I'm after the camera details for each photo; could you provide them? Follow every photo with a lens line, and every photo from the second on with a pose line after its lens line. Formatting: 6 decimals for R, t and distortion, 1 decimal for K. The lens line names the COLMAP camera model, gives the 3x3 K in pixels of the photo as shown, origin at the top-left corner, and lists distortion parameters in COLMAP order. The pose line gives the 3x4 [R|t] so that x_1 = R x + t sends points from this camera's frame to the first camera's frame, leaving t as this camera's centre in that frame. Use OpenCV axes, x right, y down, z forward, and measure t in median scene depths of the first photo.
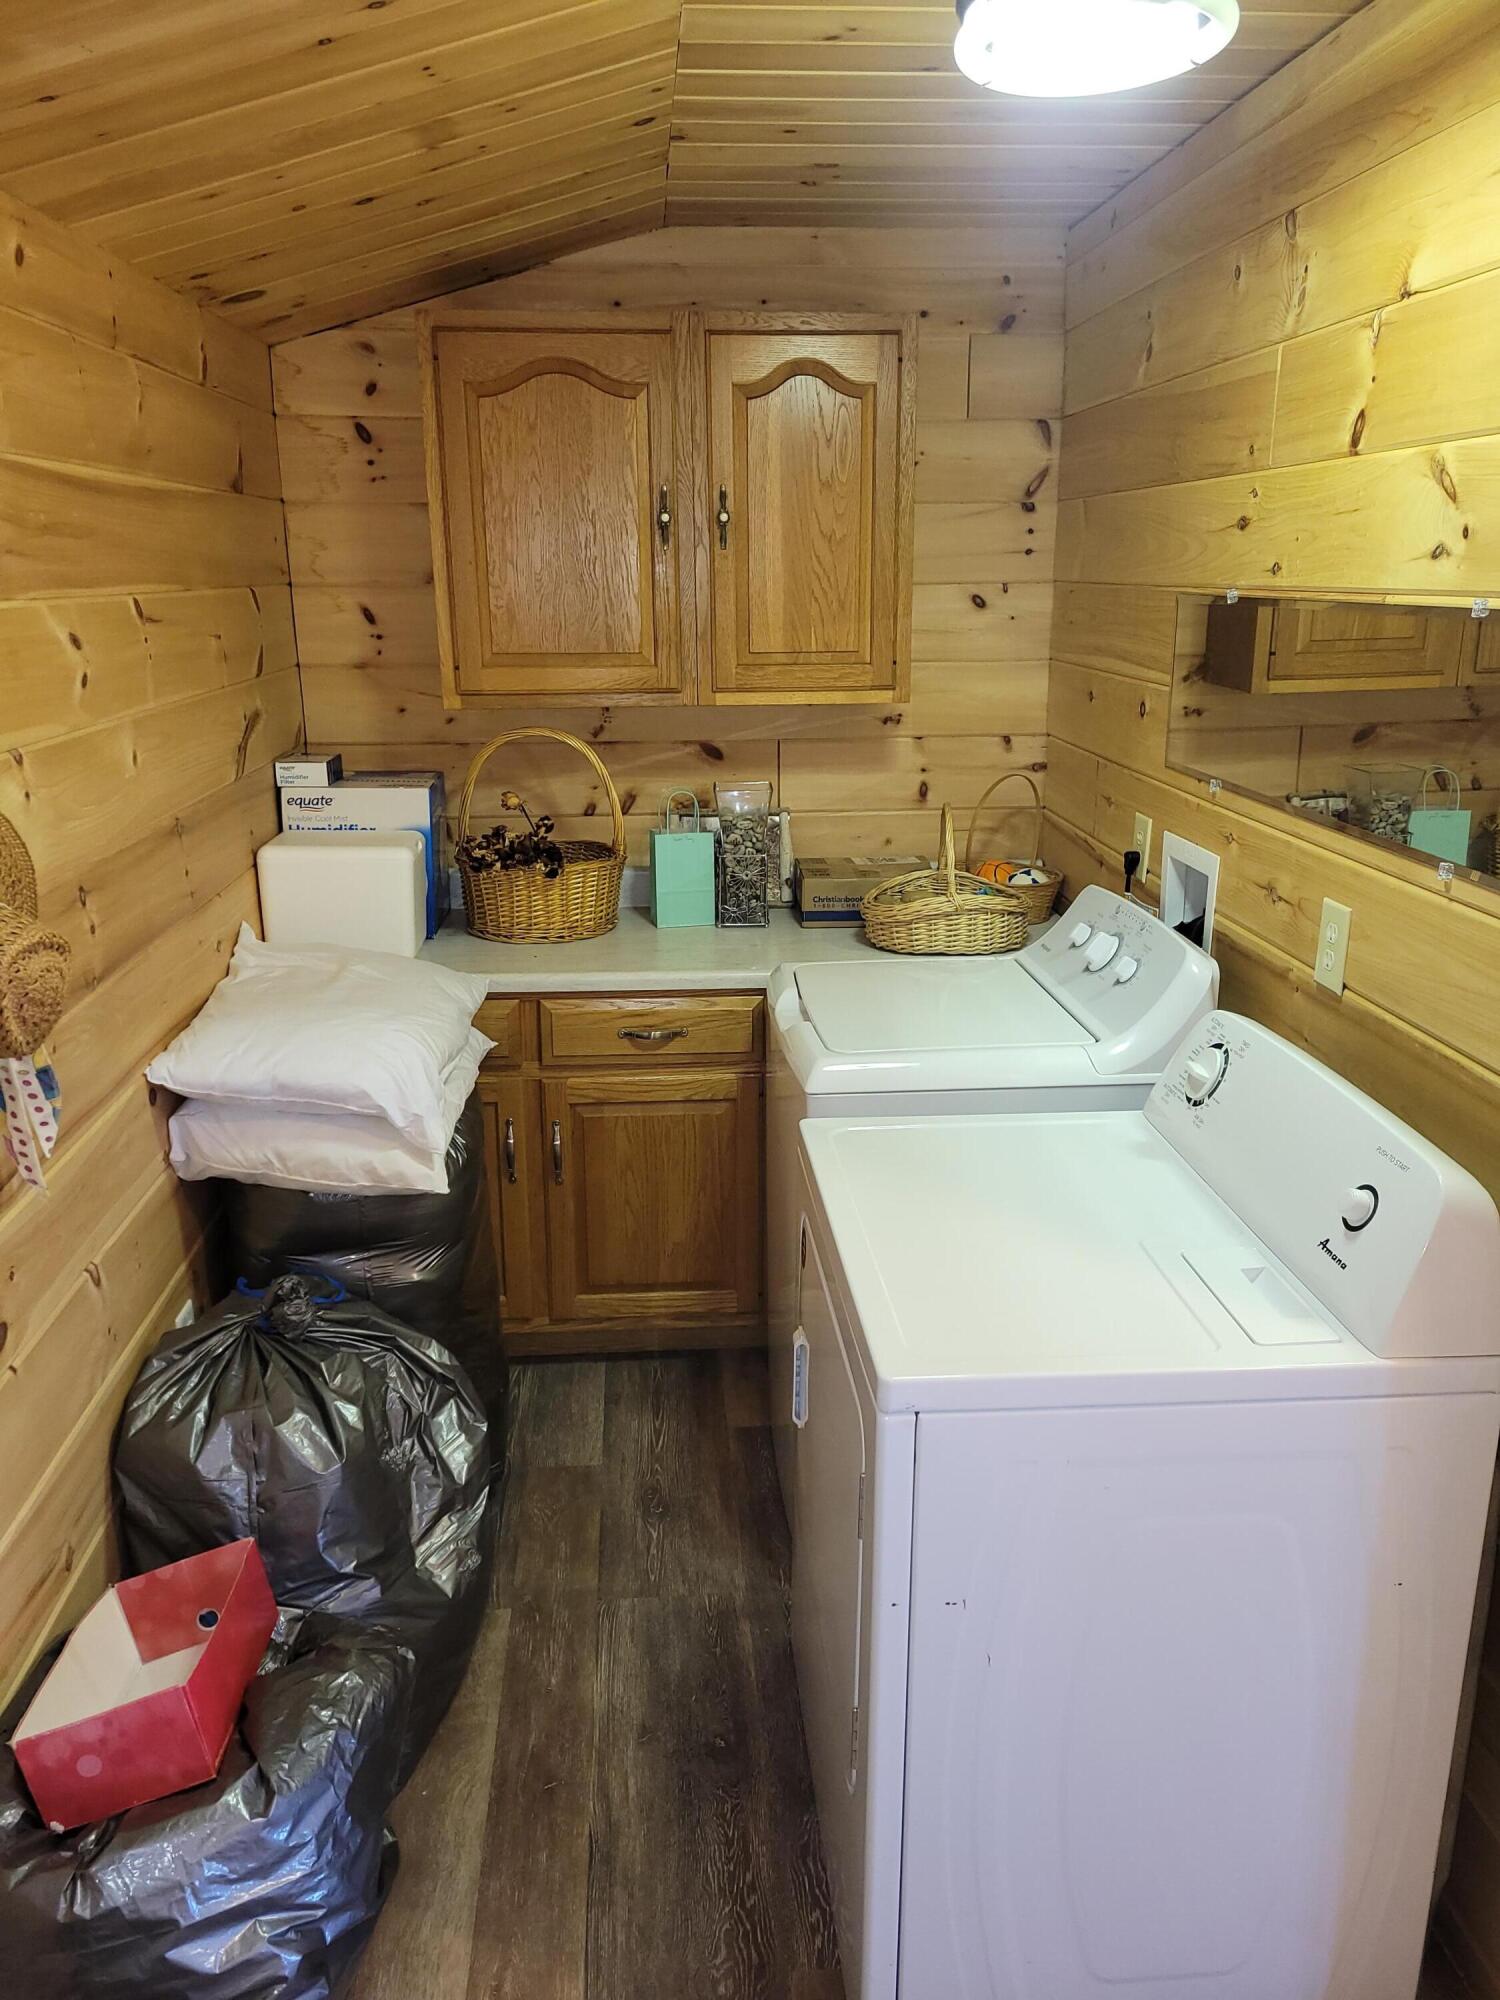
lens RADIAL K [[1490.3, 0, 745.6], [0, 1490.3, 1007.5], [0, 0, 1]] dist [0.062284, -0.043087]
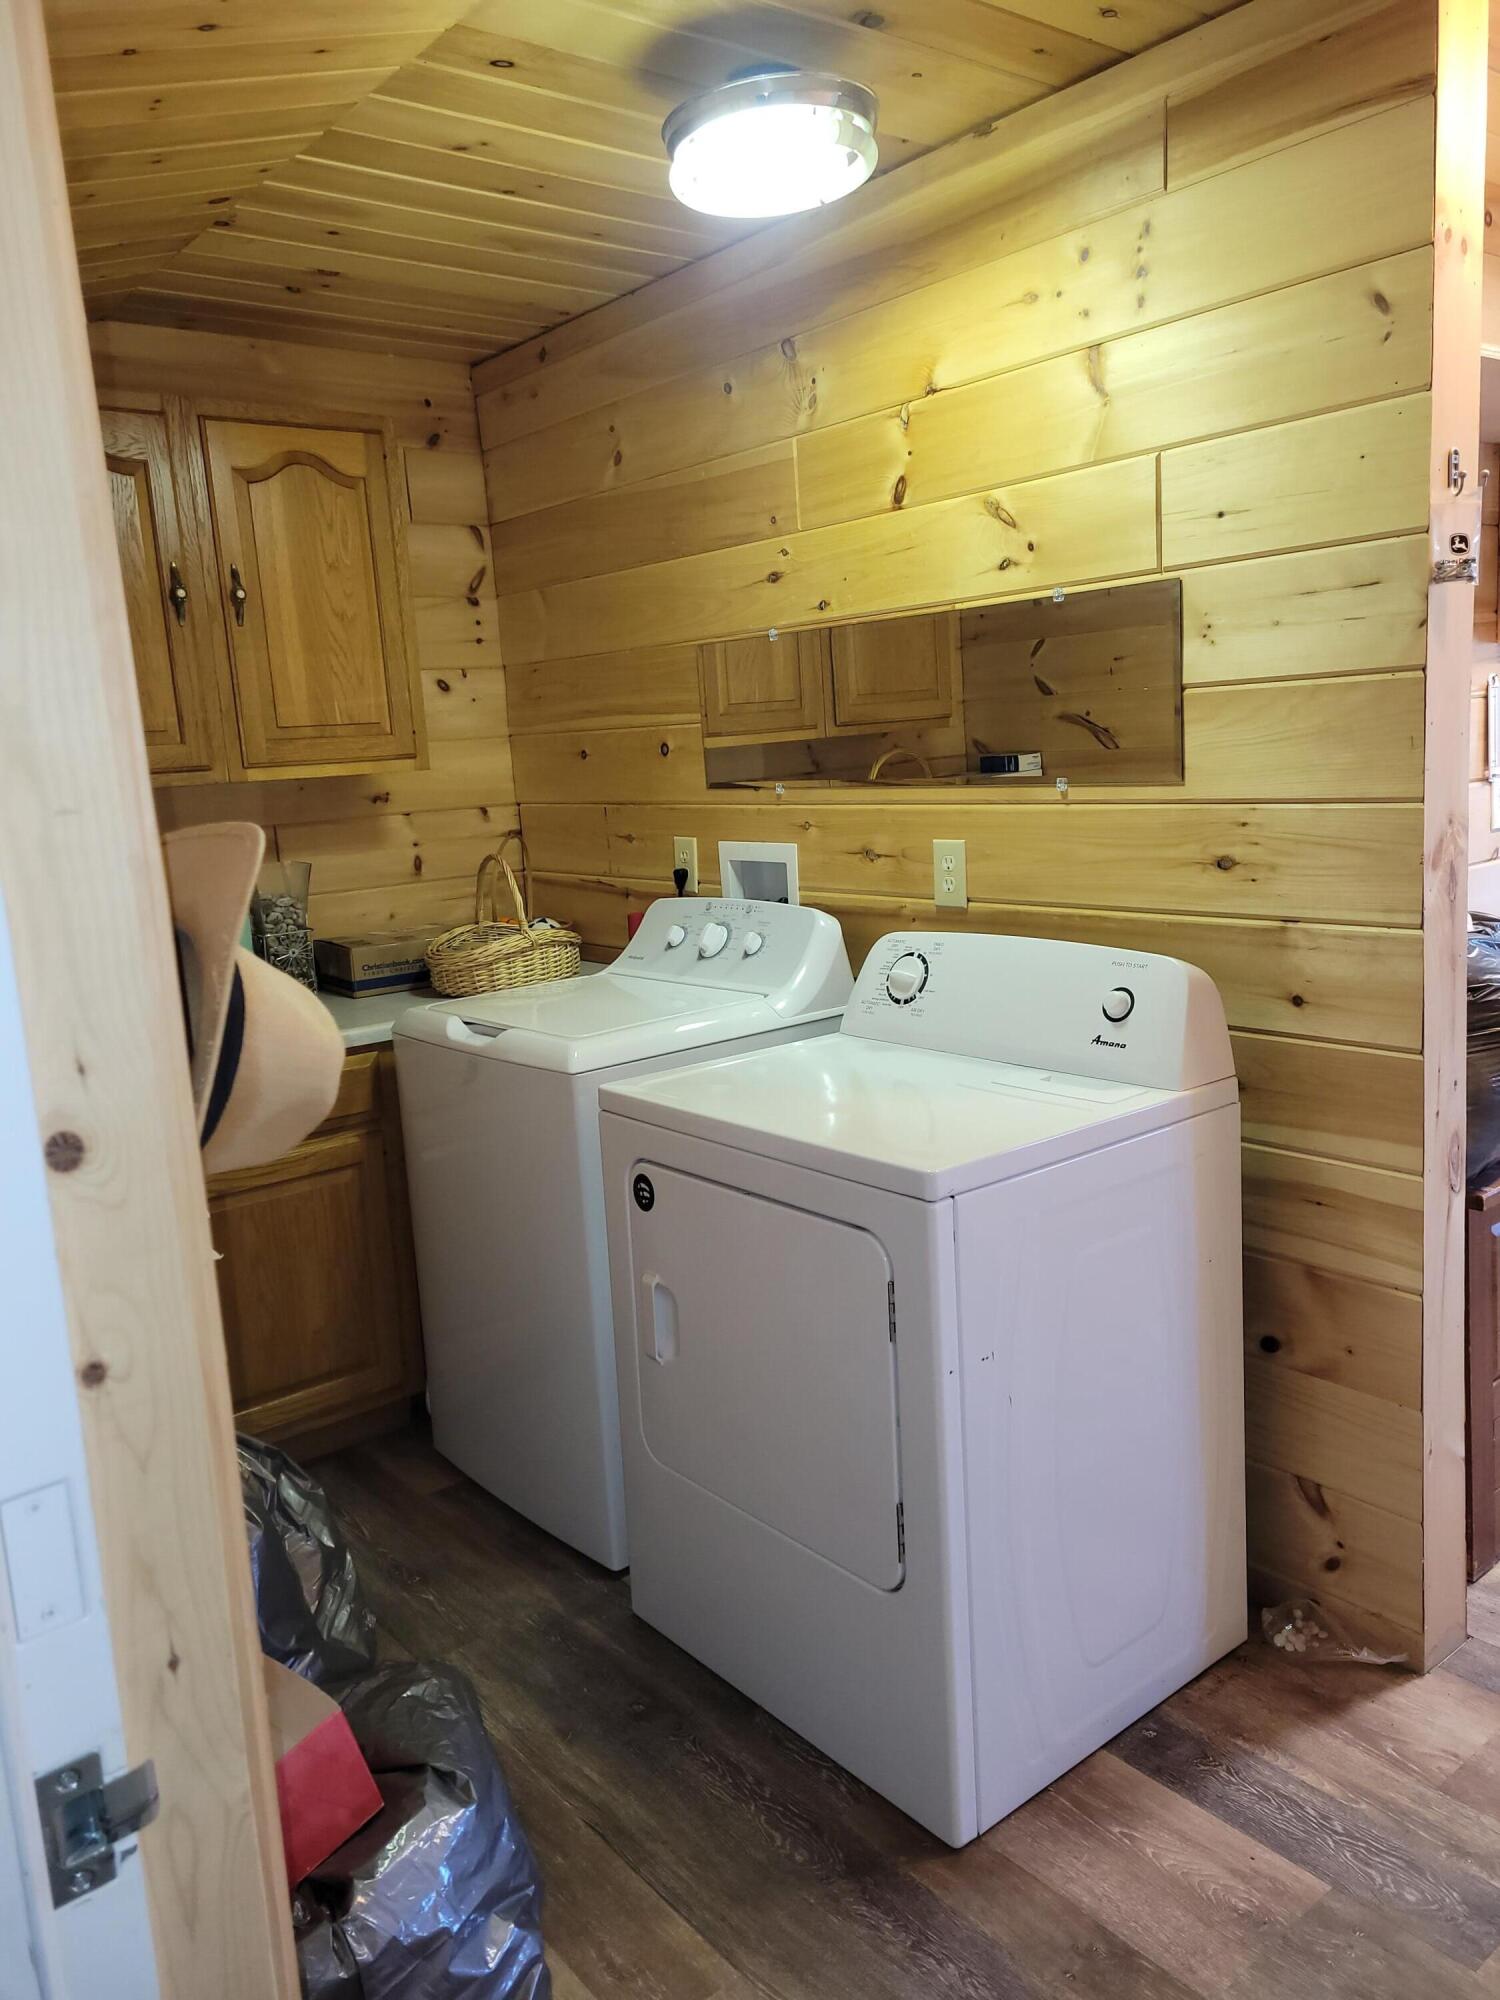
lens RADIAL K [[1490.3, 0, 770.7], [0, 1490.3, 988.7], [0, 0, 1]] dist [0.062284, -0.043087]
pose [[0.819612, -0.140322, 0.555469, -0.321728], [0.214178, 0.974290, -0.069903, 0.077765], [-0.531379, 0.176262, 0.828594, 0.020199]]
